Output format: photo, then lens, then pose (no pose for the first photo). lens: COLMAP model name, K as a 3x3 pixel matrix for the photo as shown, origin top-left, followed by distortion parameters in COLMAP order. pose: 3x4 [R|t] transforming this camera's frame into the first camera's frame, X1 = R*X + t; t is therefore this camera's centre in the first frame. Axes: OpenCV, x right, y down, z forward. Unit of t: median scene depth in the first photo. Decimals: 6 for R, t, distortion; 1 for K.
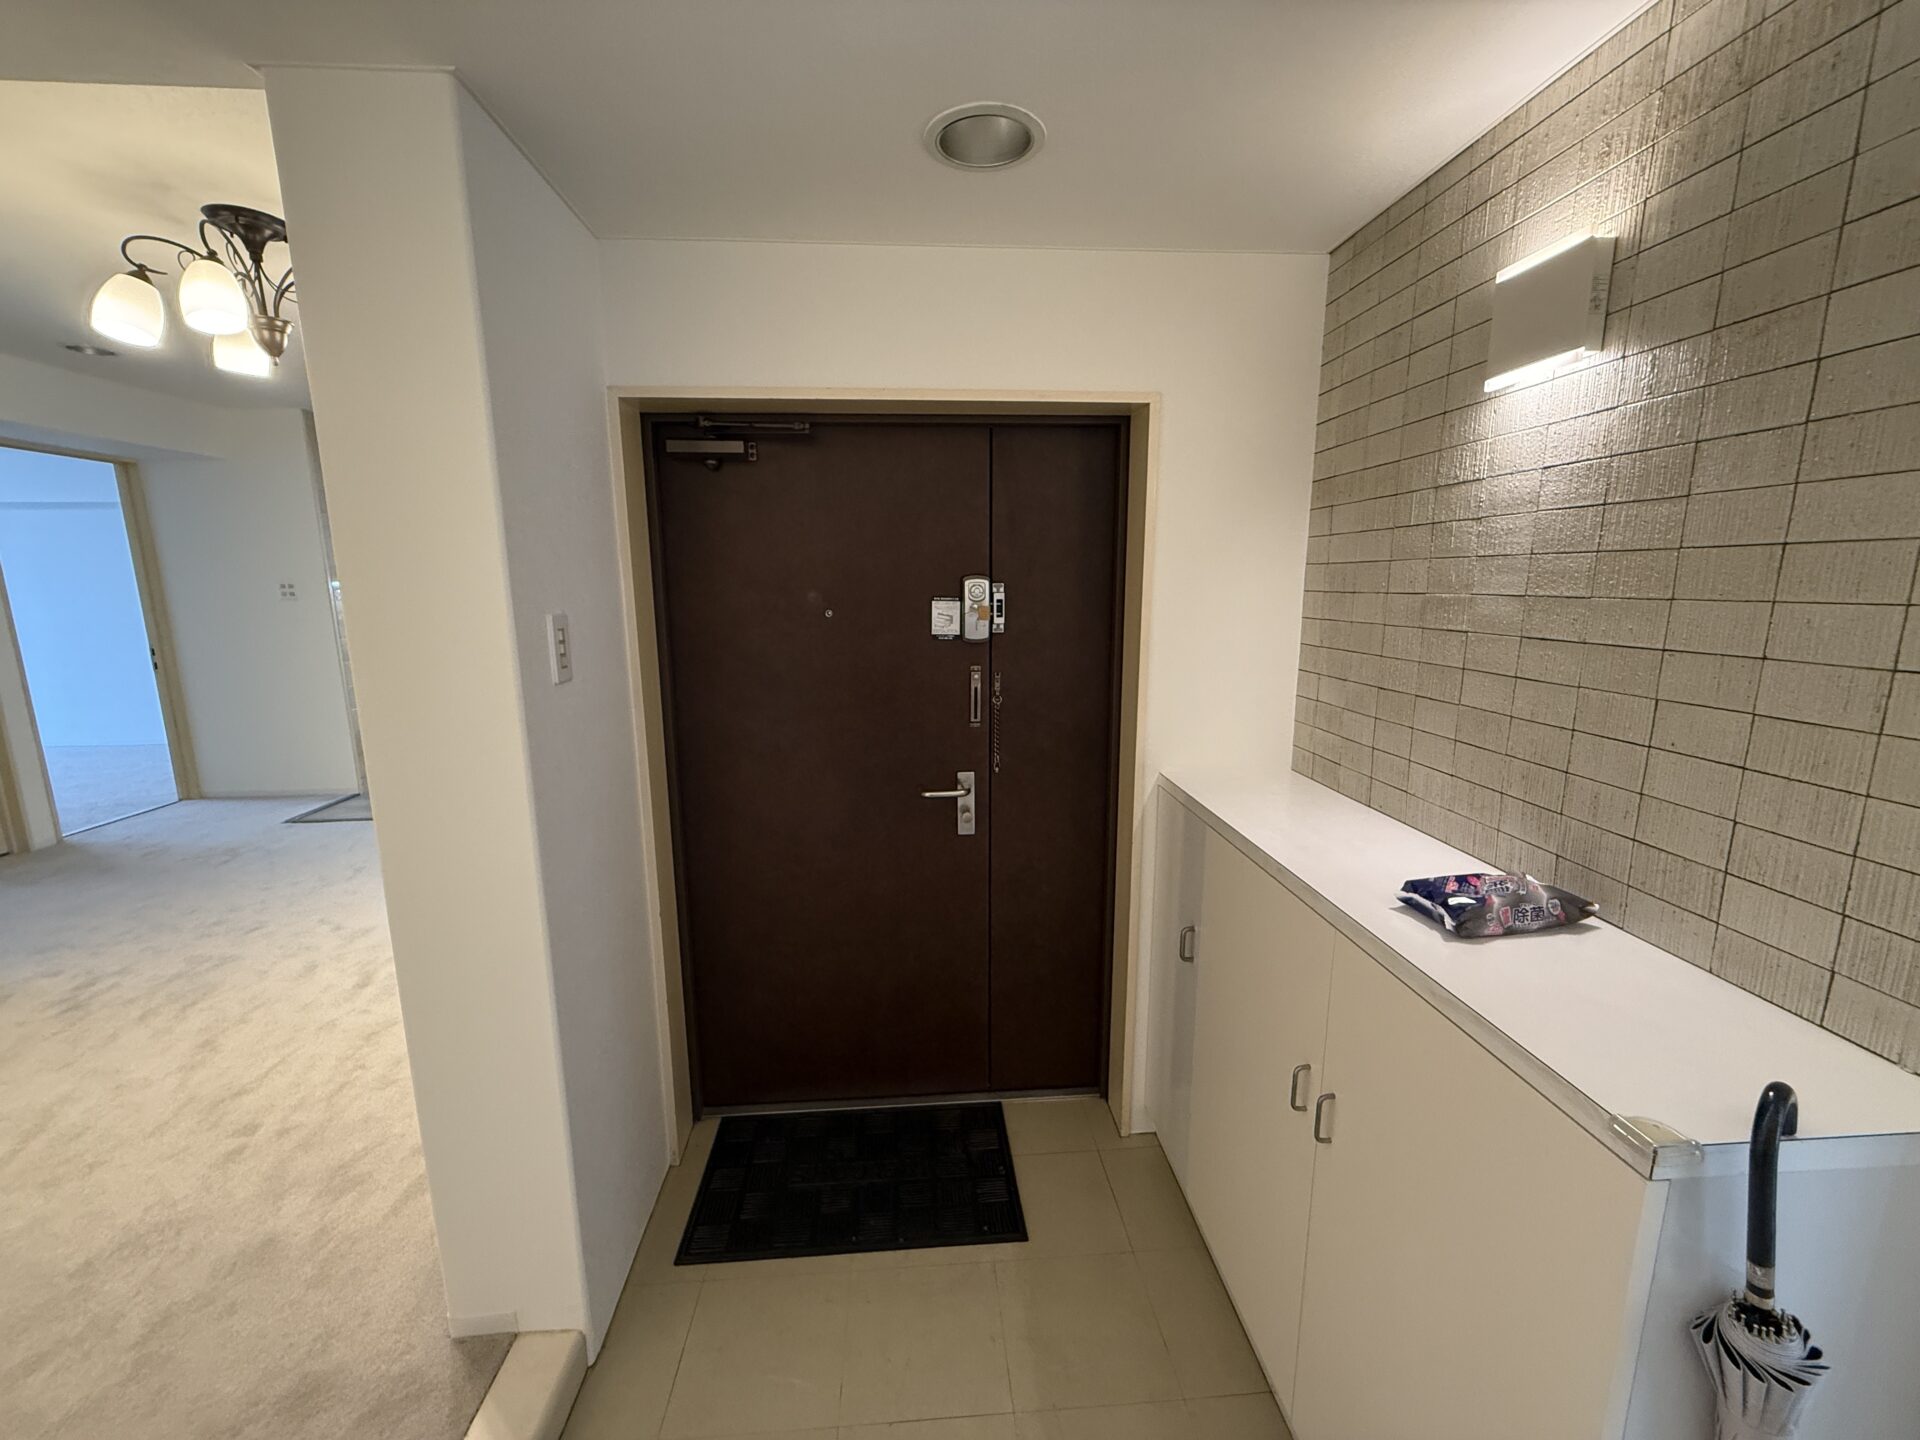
lens RADIAL K [[768.9, 0, 955.7], [0, 768.9, 714.9], [0, 0, 1]] dist [0.000494, -0.000247]
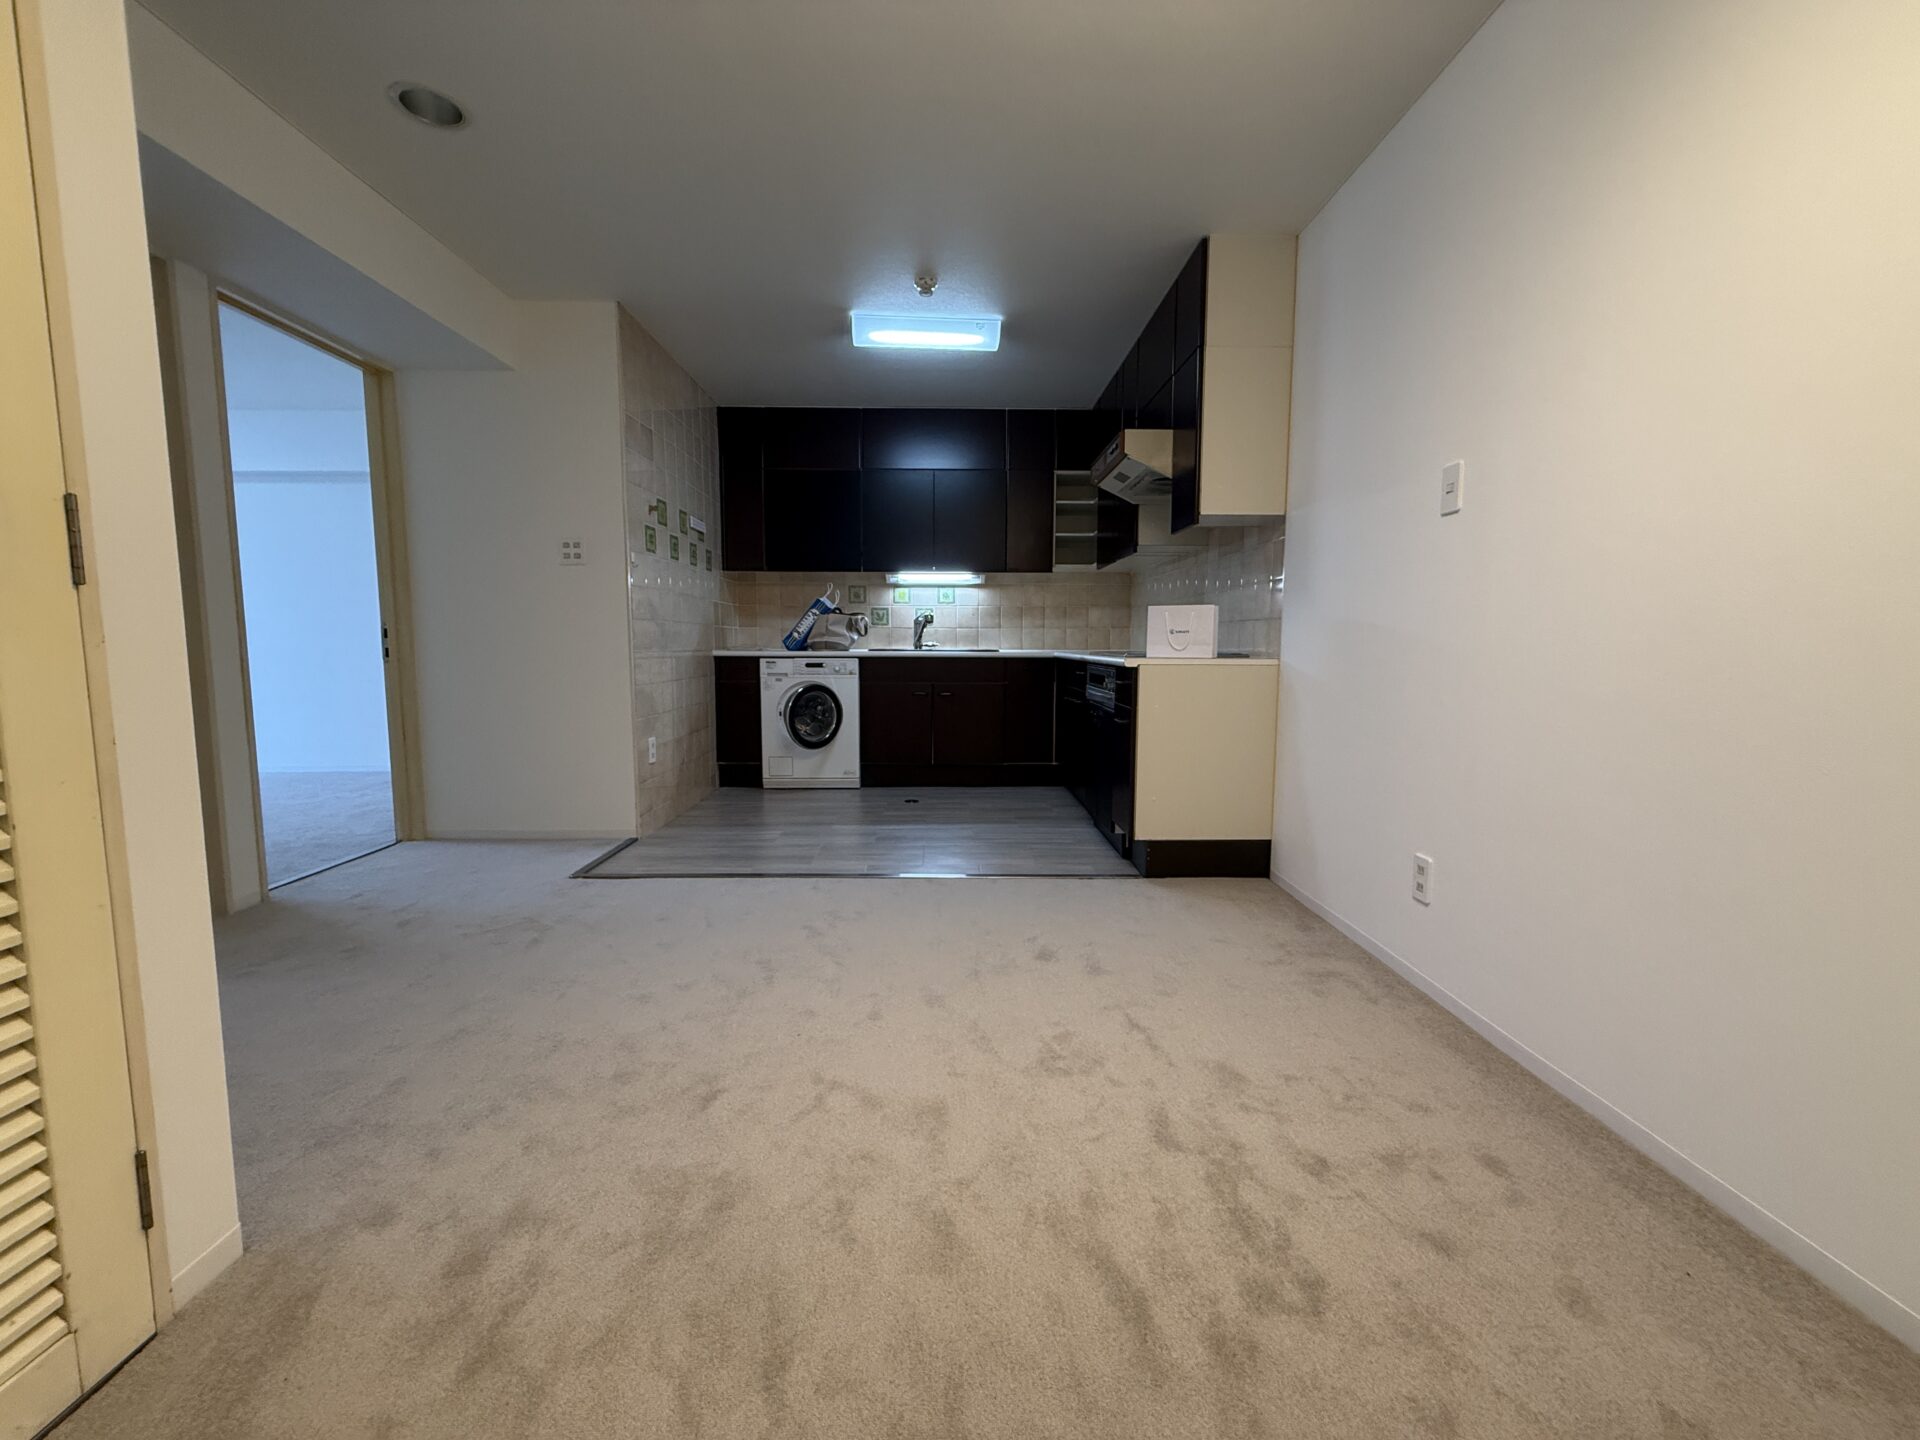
lens RADIAL K [[768.9, 0, 957.3], [0, 768.9, 722.1], [0, 0, 1]] dist [0.000494, -0.000247]
pose [[0.998376, 0.018044, -0.054030, -0.737527], [-0.022182, 0.996785, -0.076996, 0.071411], [0.052467, 0.078069, 0.995566, 0.498001]]
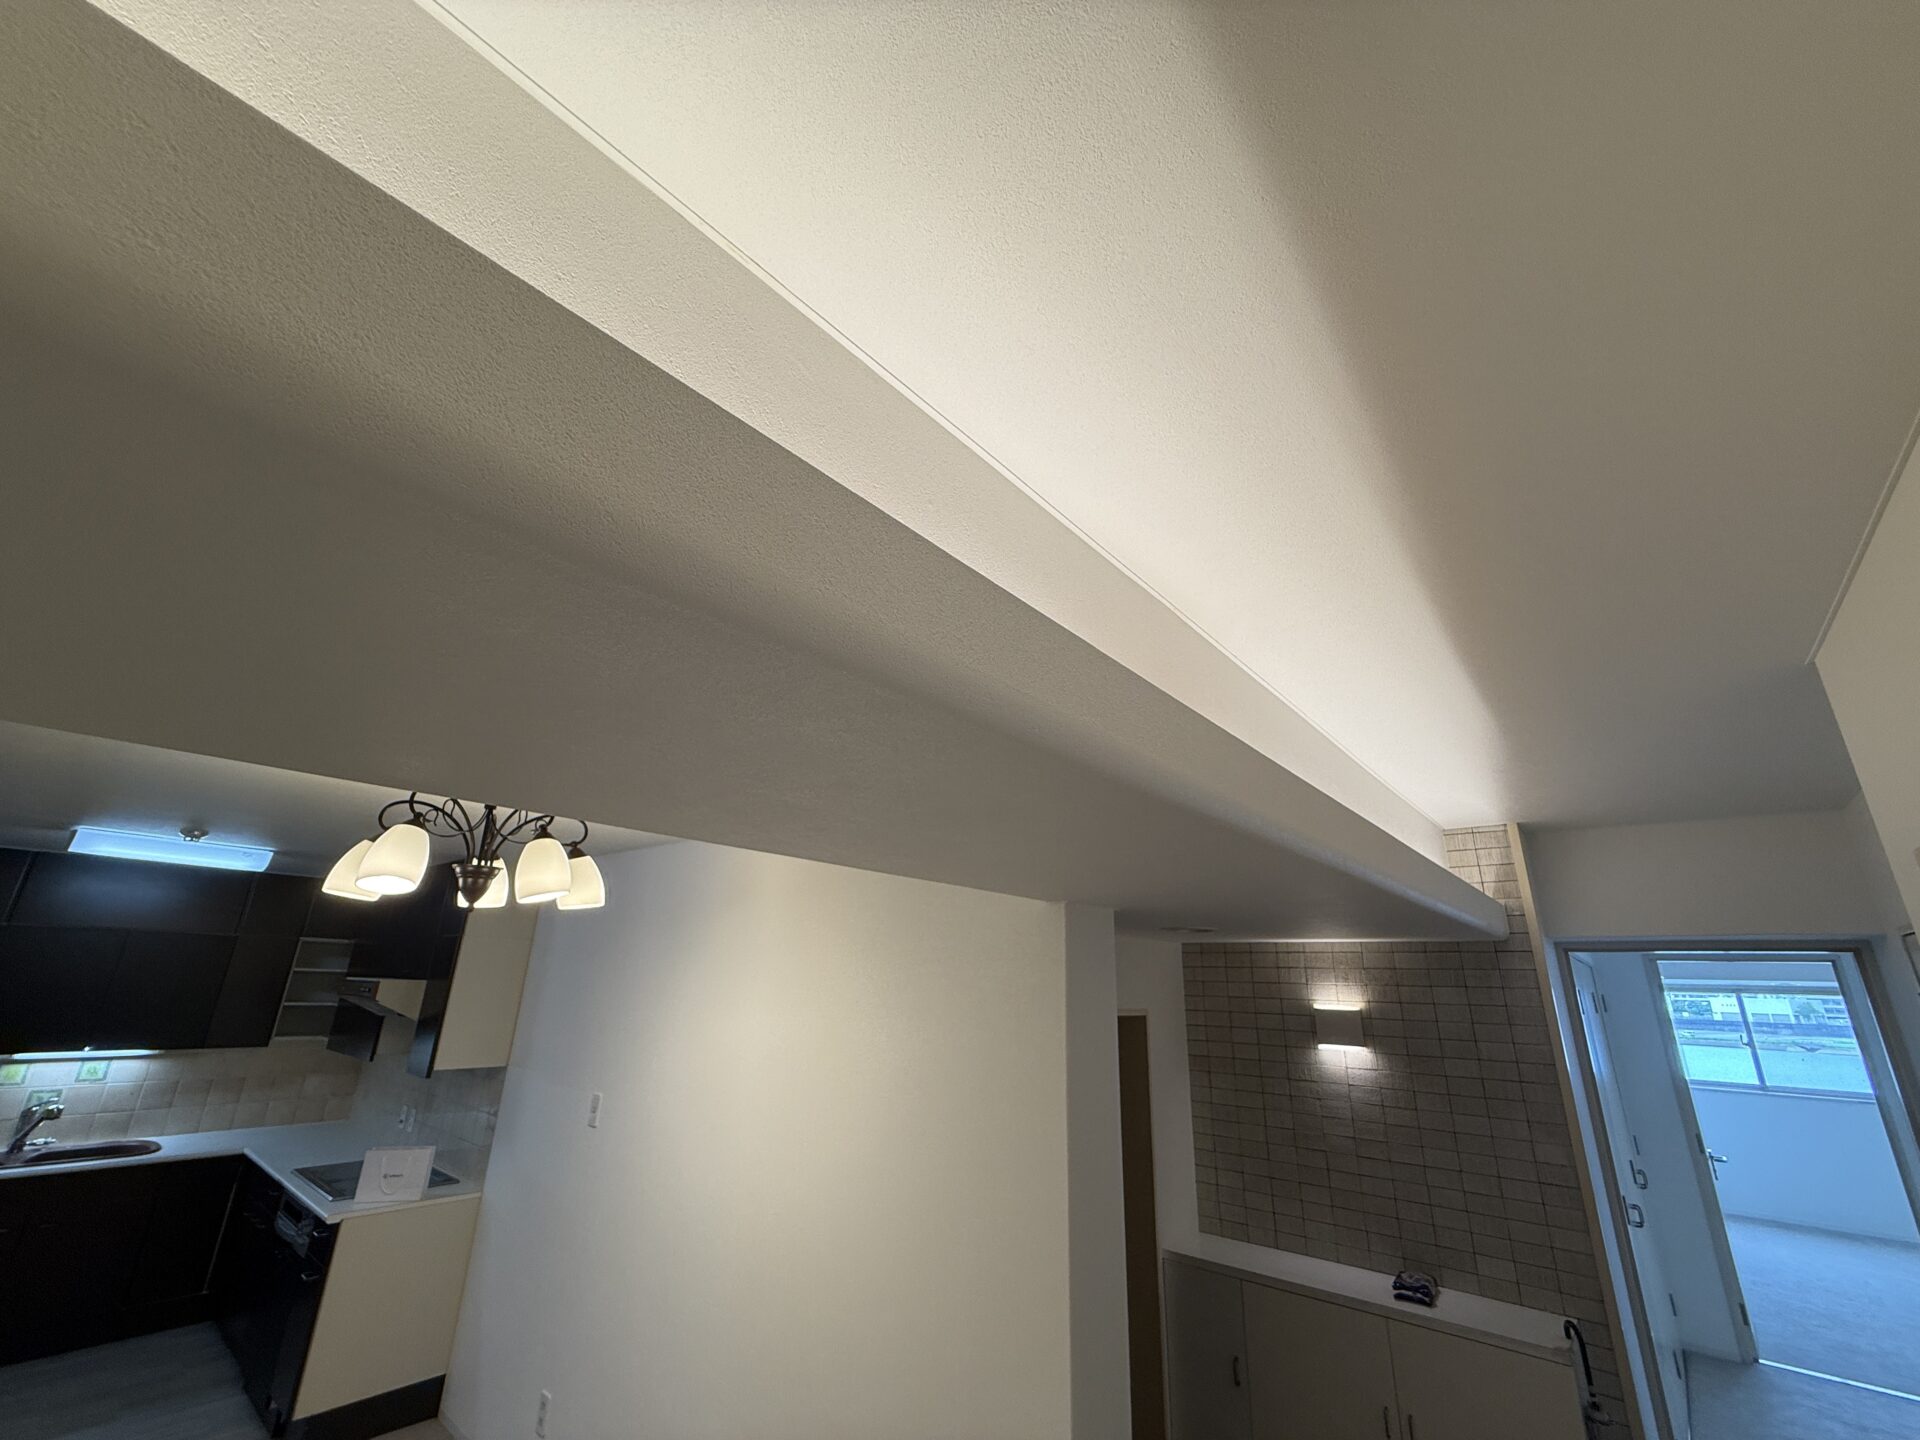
lens RADIAL K [[768.9, 0, 959.8], [0, 768.9, 713.5], [0, 0, 1]] dist [0.000494, -0.000247]
pose [[0.701382, 0.259780, 0.663760, -0.854015], [0.093443, 0.889672, -0.446937, -0.148766], [-0.706634, 0.375497, 0.599725, -0.048972]]
